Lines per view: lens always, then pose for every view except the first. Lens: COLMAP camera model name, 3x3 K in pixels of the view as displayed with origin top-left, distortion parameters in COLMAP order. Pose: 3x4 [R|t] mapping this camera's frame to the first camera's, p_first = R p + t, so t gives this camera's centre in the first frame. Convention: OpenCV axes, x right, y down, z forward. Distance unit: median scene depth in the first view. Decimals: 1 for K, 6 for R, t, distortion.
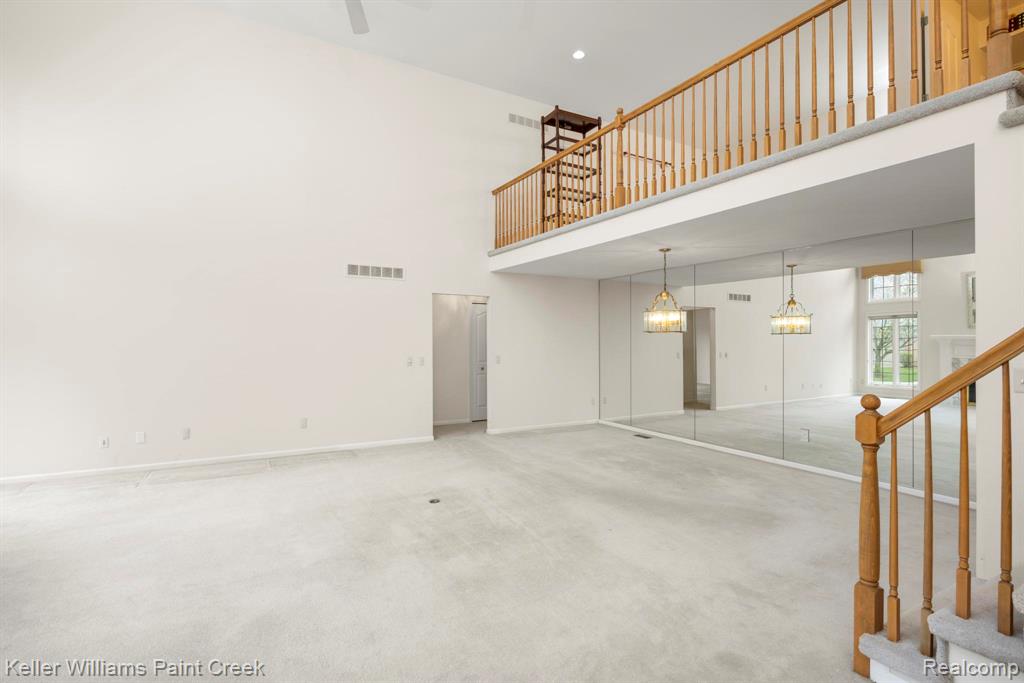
lens RADIAL K [[476.5, 0, 514.0], [0, 476.5, 342.9], [0, 0, 1]] dist [-0.014528, 0.001726]
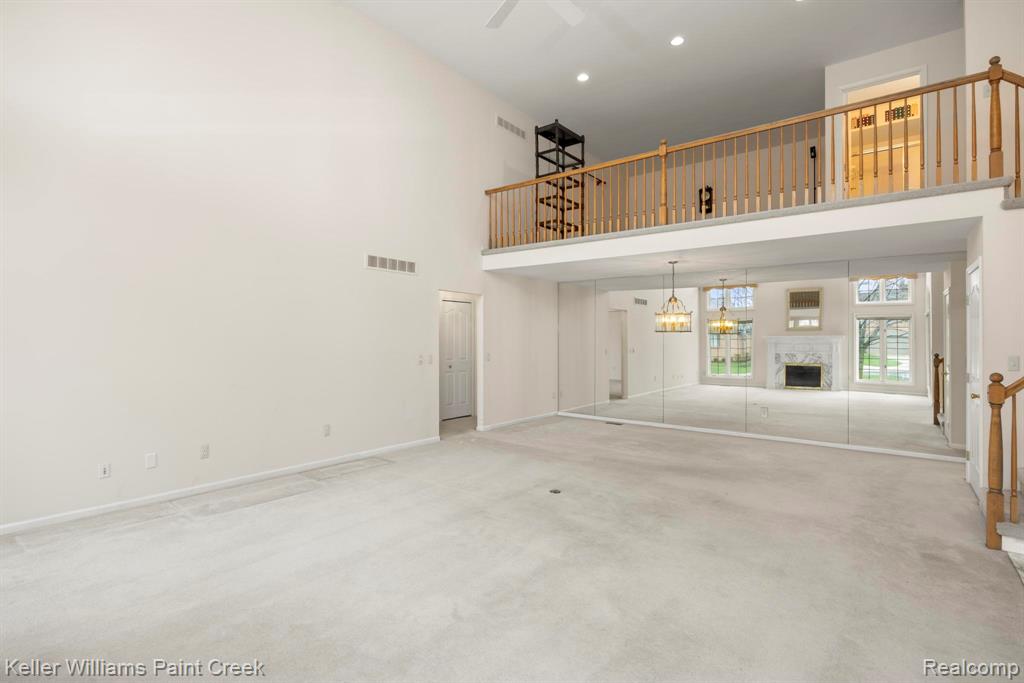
lens RADIAL K [[476.5, 0, 517.7], [0, 476.5, 340.8], [0, 0, 1]] dist [-0.014528, 0.001726]
pose [[0.929672, 0.001336, 0.368386, -0.375534], [-0.001235, 0.999999, -0.000510, 0.000837], [-0.368387, 0.000019, 0.929673, 0.033058]]
